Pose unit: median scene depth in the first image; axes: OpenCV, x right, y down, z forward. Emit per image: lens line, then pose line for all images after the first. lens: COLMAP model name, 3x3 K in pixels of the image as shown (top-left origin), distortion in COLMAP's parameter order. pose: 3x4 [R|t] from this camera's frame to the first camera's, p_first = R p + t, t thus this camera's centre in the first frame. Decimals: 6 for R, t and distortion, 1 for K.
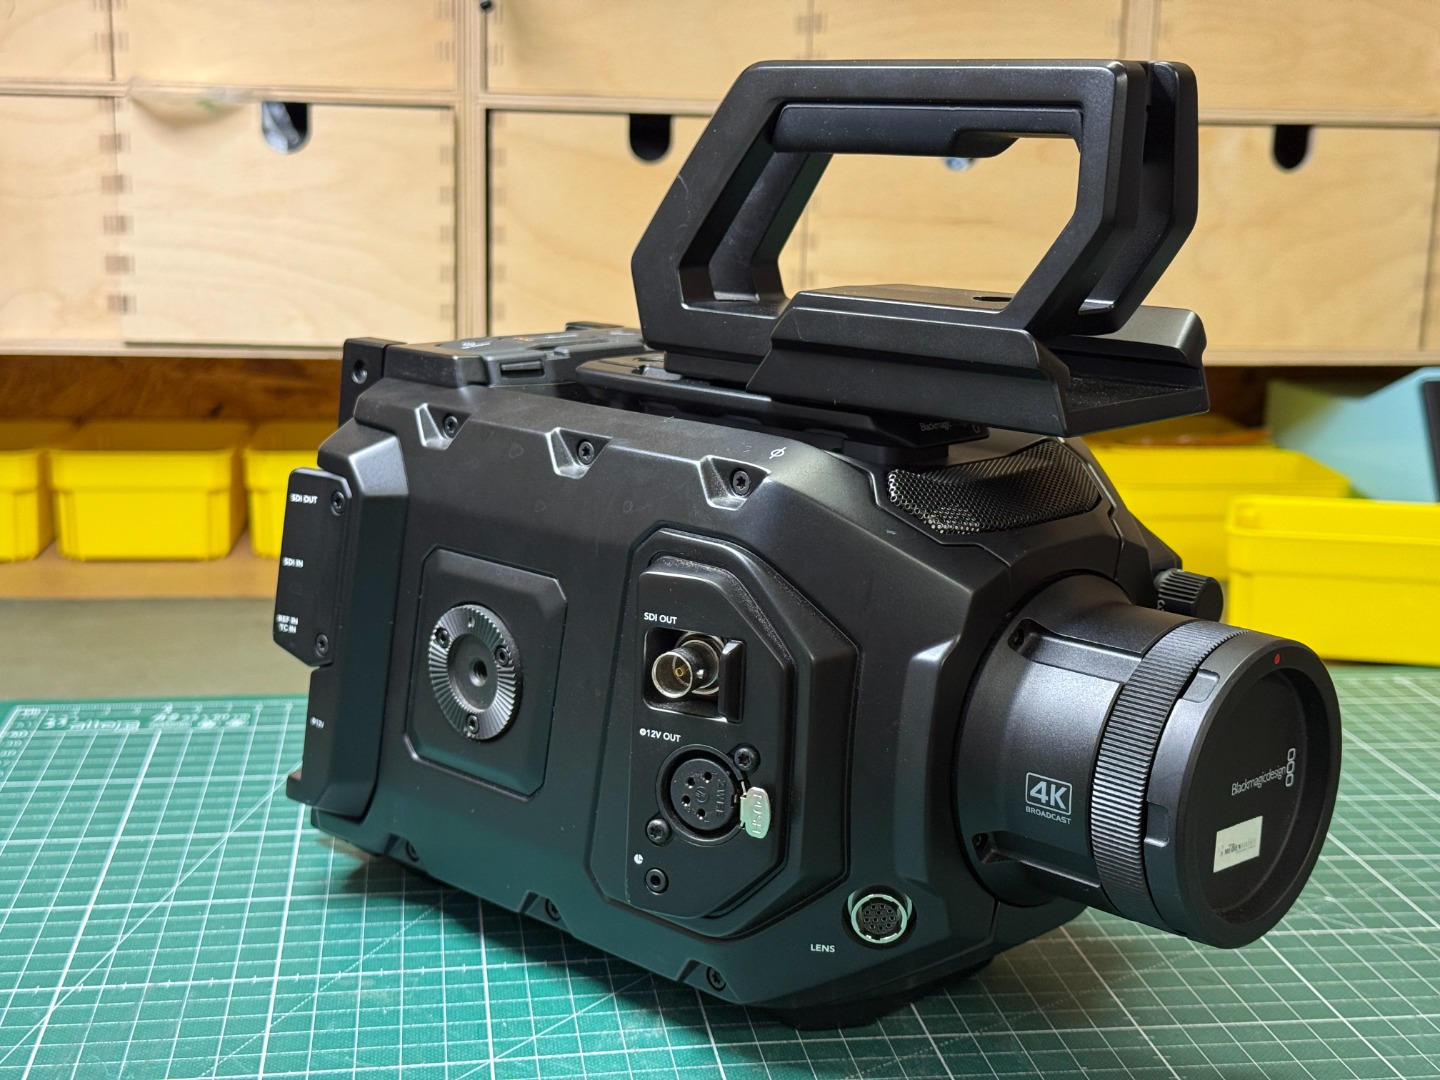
lens RADIAL K [[2023.8, 0, 720.0], [0, 2023.8, 540.0], [0, 0, 1]] dist [0.178745, -0.408108]
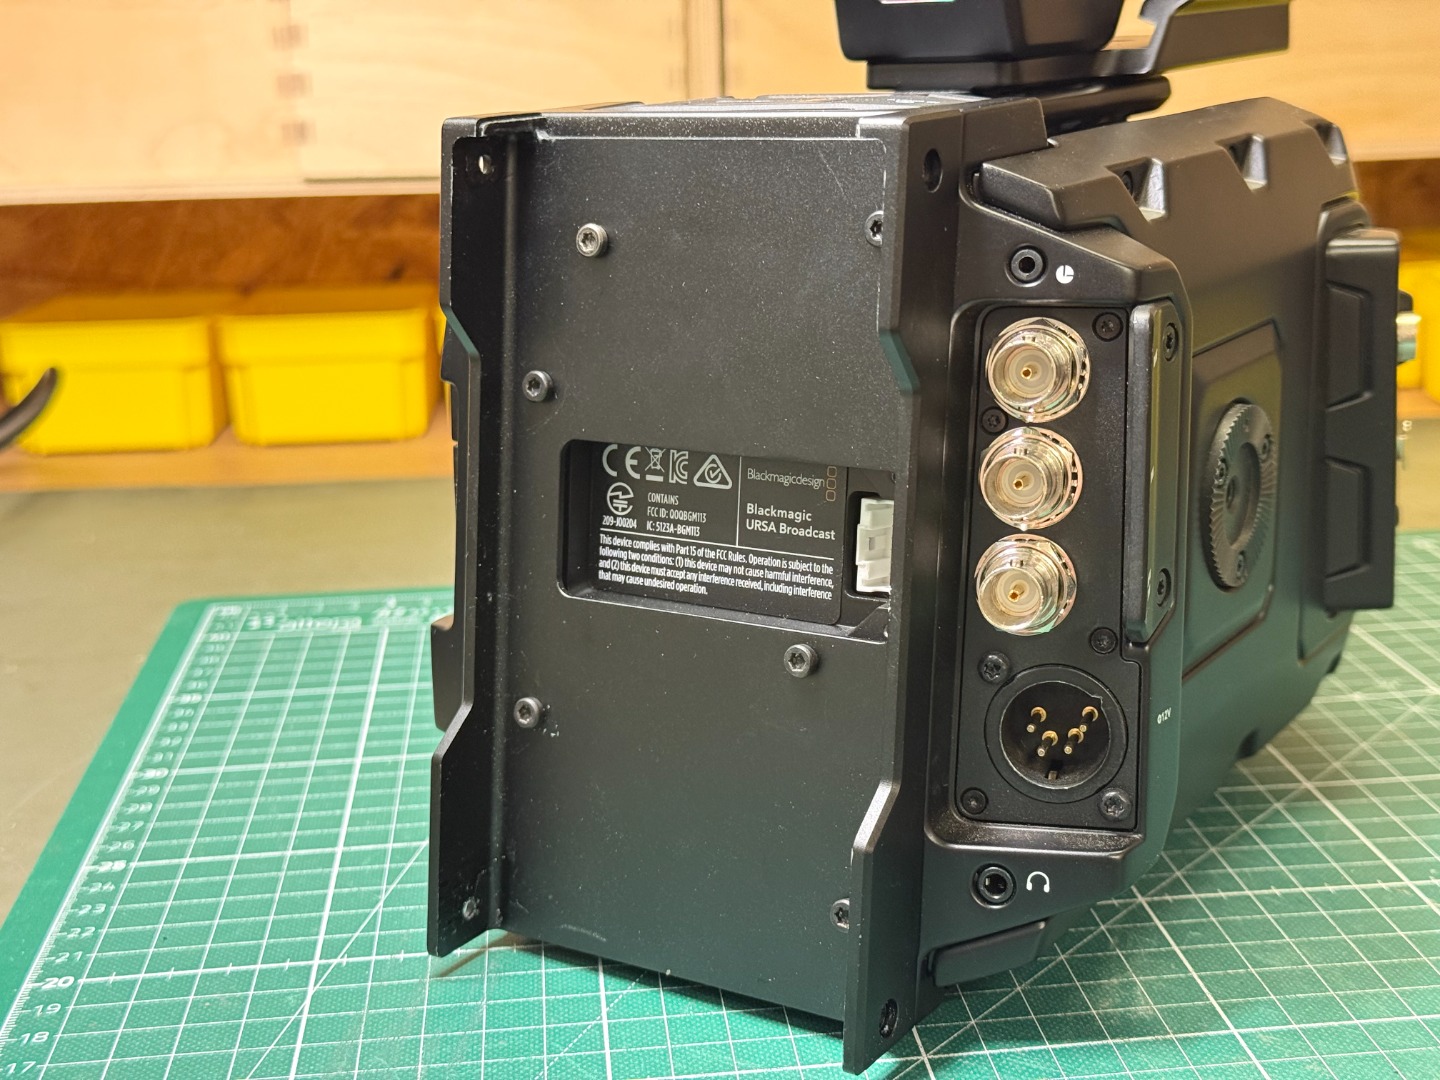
lens RADIAL K [[2023.8, 0, 720.0], [0, 2023.8, 540.0], [0, 0, 1]] dist [0.178745, -0.408108]
pose [[0.997410, -0.036872, -0.061759, -0.096402], [0.039657, 0.998222, 0.044492, 0.029335], [0.060009, -0.046826, 0.997099, 0.214631]]
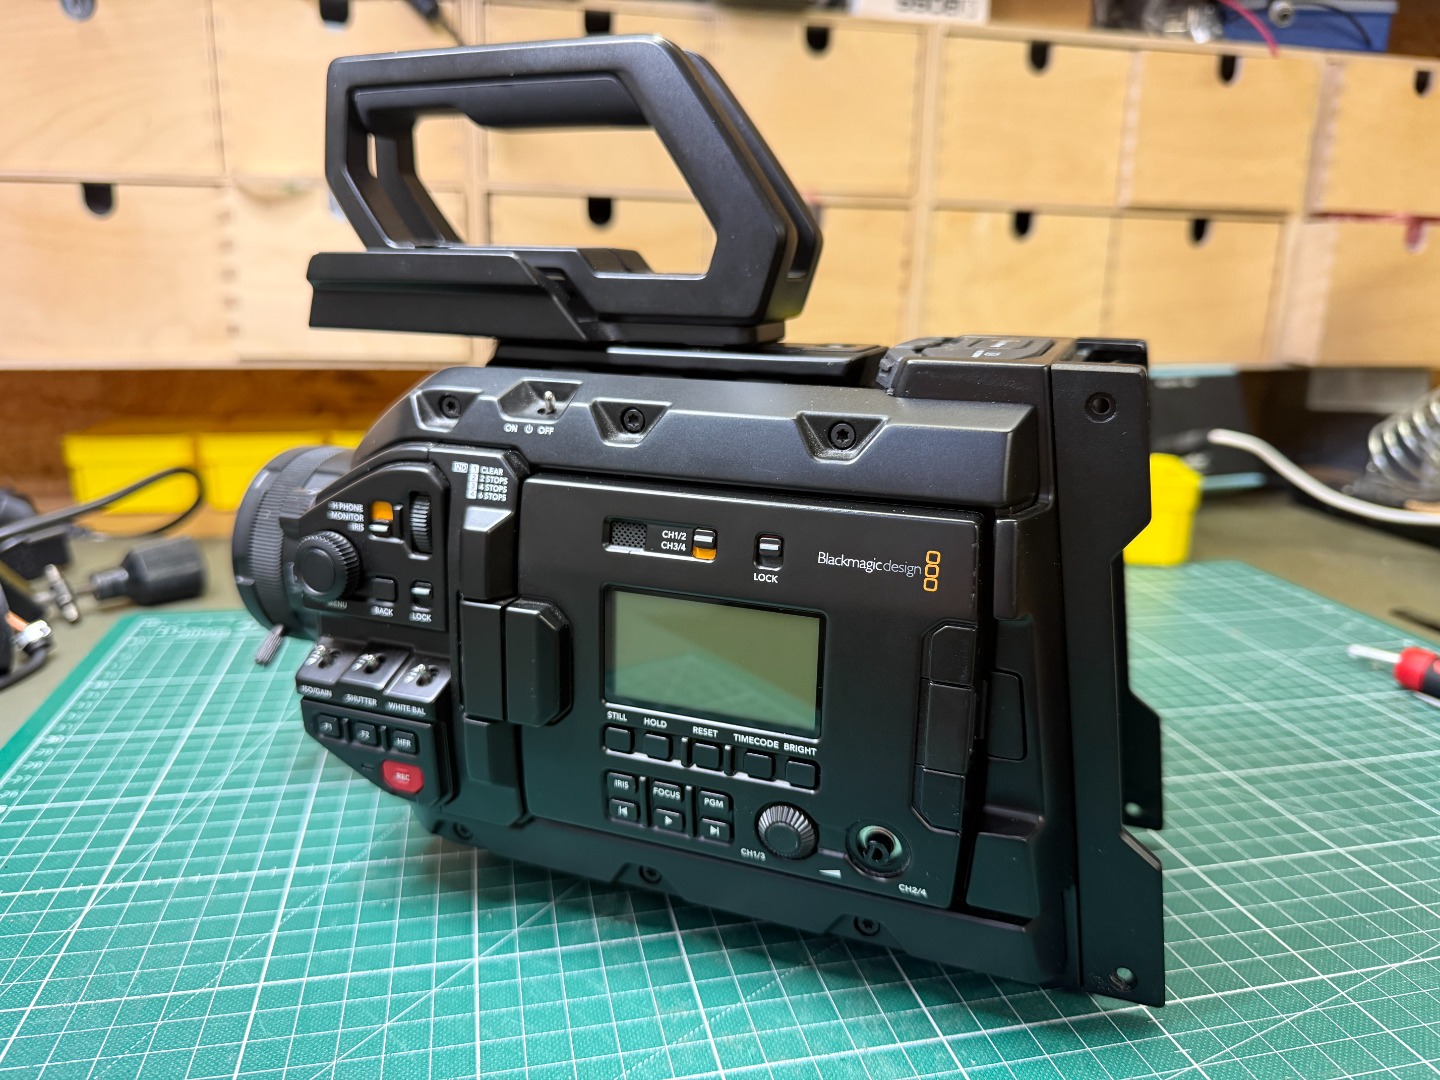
lens RADIAL K [[1055.2, 0, 720.0], [0, 1055.2, 540.0], [0, 0, 1]] dist [-0.031267, -0.002825]
pose [[0.997086, -0.022319, 0.072942, -0.013058], [0.019132, 0.998844, 0.044106, 0.006395], [-0.073842, -0.042582, 0.996360, 0.322078]]
